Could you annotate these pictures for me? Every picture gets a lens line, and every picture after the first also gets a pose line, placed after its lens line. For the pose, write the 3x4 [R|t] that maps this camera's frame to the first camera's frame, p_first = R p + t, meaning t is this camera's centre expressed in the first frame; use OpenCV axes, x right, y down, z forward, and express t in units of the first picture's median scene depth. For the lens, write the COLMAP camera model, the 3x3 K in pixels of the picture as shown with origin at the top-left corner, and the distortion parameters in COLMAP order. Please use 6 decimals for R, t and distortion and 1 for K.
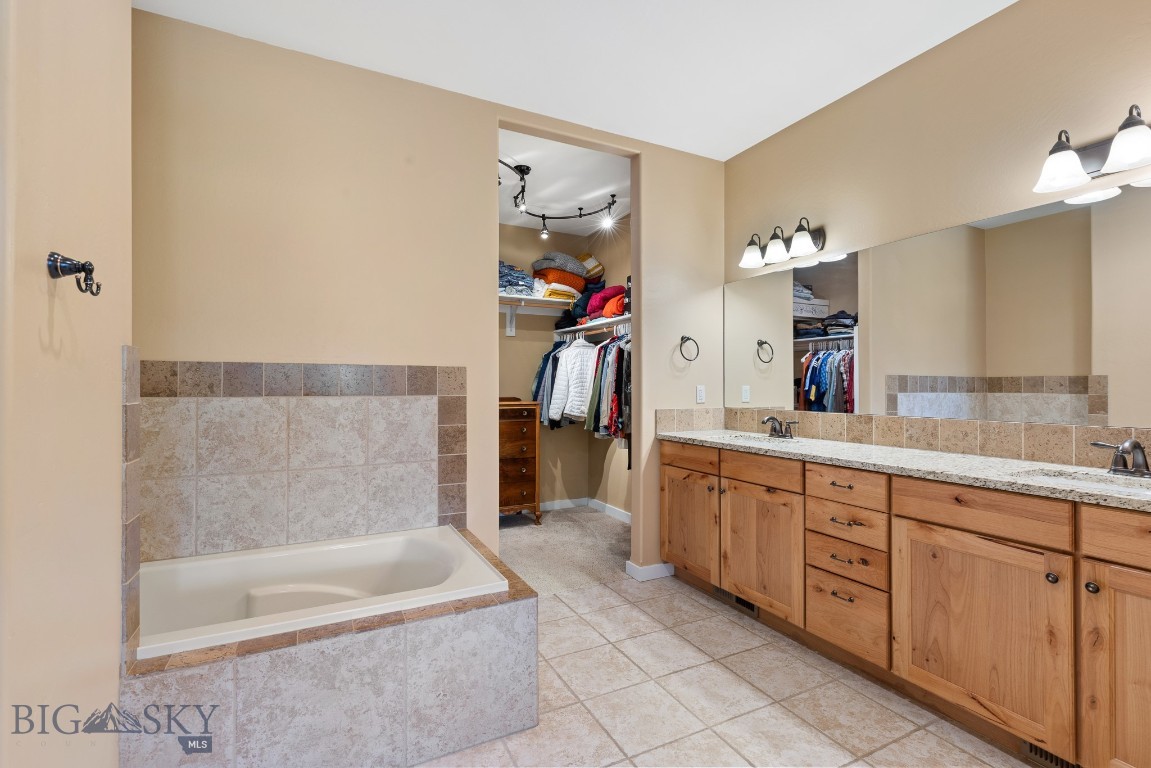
lens RADIAL K [[518.7, 0, 574.3], [0, 518.7, 386.1], [0, 0, 1]] dist [0.003762, -0.000332]
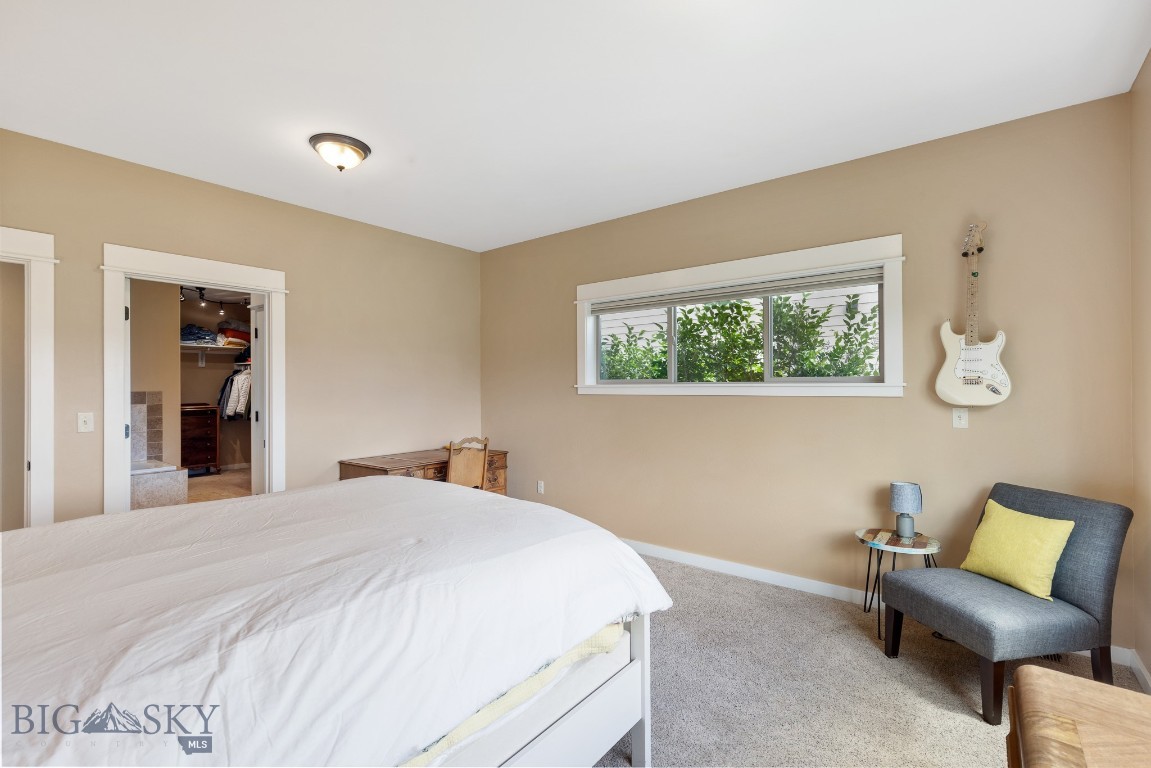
lens RADIAL K [[518.7, 0, 574.3], [0, 518.7, 381.9], [0, 0, 1]] dist [0.003762, -0.000332]
pose [[0.910307, -0.005402, 0.413898, 0.552701], [0.008453, 0.999949, -0.005538, -0.056649], [-0.413847, 0.008540, 0.910306, -2.047515]]
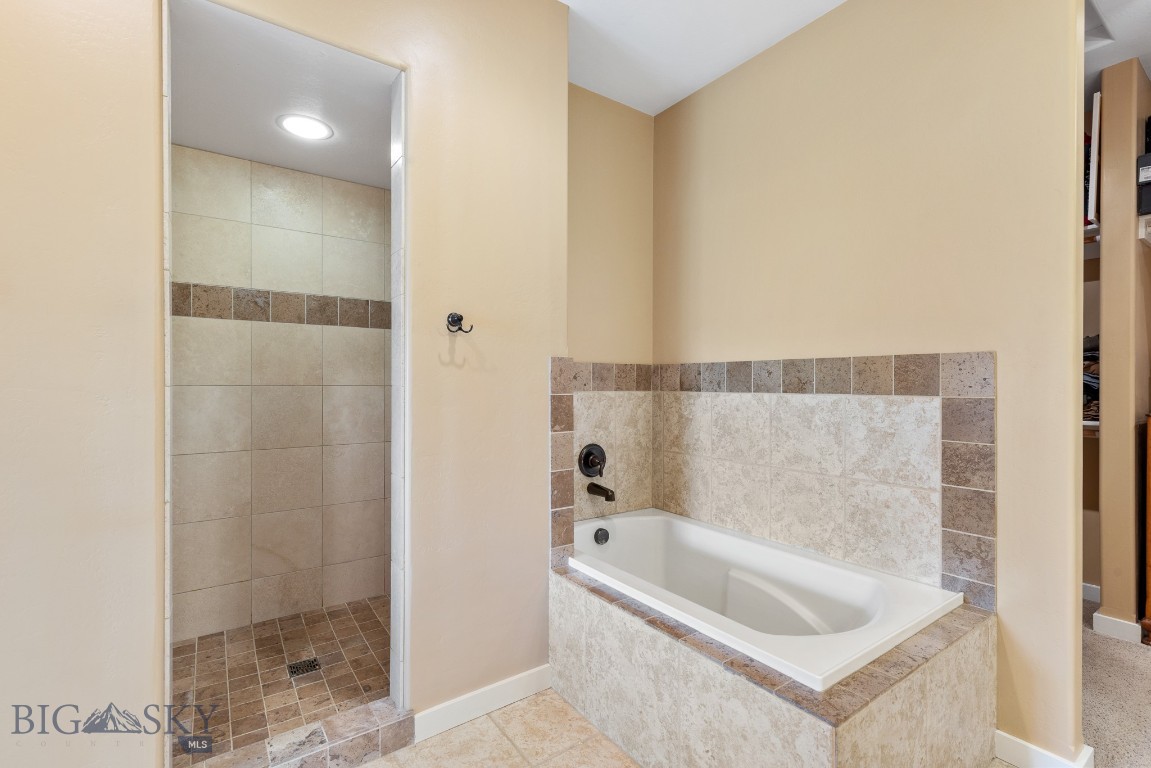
lens RADIAL K [[518.7, 0, 571.8], [0, 518.7, 381.7], [0, 0, 1]] dist [0.003762, -0.000332]
pose [[0.140078, -0.002638, -0.990137, 0.367959], [0.001264, 0.999996, -0.002485, -0.000139], [0.990140, -0.000903, 0.140081, 0.452811]]
